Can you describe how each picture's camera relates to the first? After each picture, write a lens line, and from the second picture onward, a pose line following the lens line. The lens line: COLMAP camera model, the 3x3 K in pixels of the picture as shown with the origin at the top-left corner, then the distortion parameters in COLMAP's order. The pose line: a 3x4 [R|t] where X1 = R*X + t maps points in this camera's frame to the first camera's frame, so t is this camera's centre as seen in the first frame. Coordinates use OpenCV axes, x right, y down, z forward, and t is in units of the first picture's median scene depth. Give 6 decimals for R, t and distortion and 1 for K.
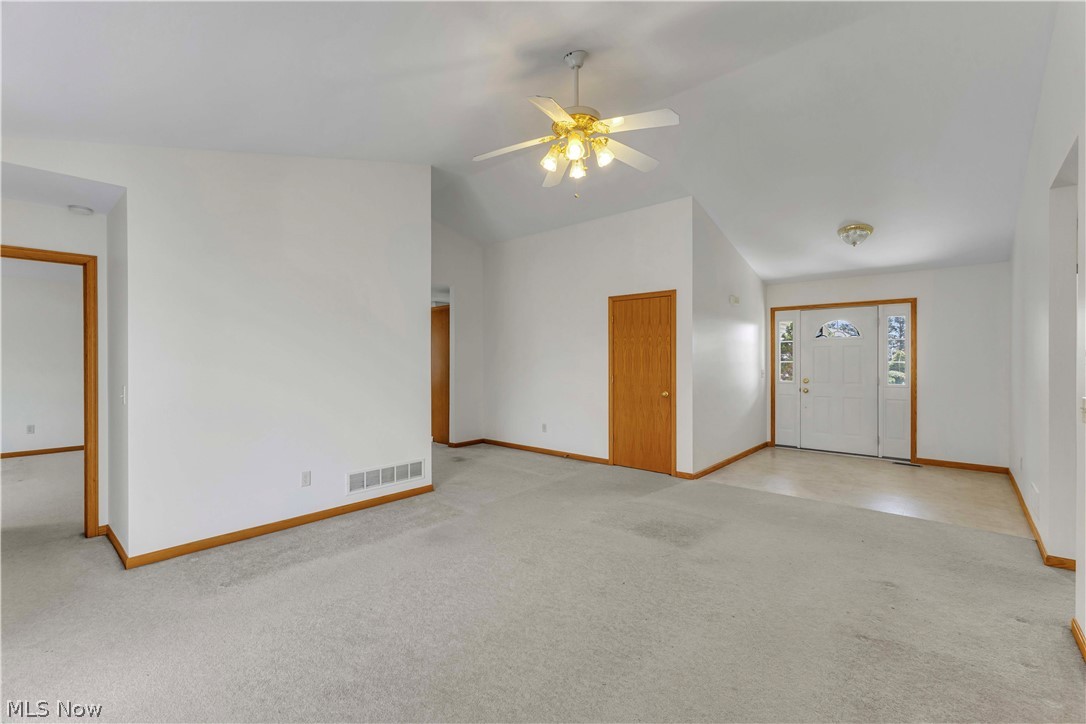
lens RADIAL K [[467.8, 0, 534.9], [0, 467.8, 365.9], [0, 0, 1]] dist [0.009403, -0.001444]
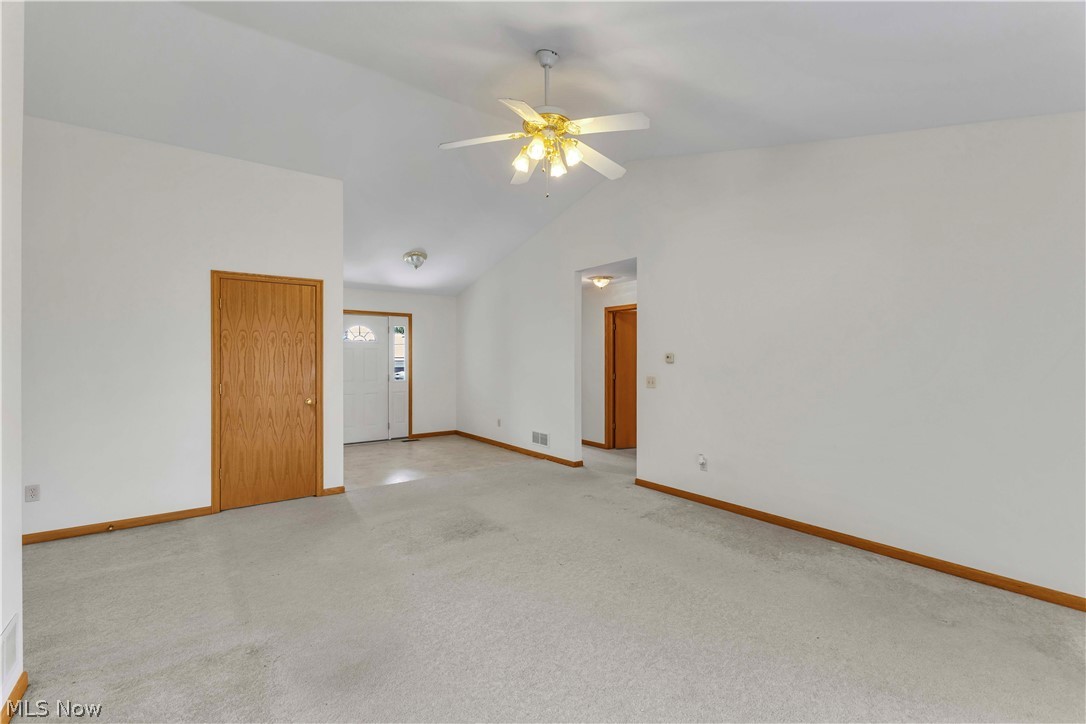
lens RADIAL K [[467.8, 0, 542.6], [0, 467.8, 361.8], [0, 0, 1]] dist [0.009403, -0.001444]
pose [[0.206409, -0.004171, 0.978457, -0.452520], [0.013958, 0.999902, 0.001318, -0.006416], [-0.978366, 0.013386, 0.206447, 0.411198]]
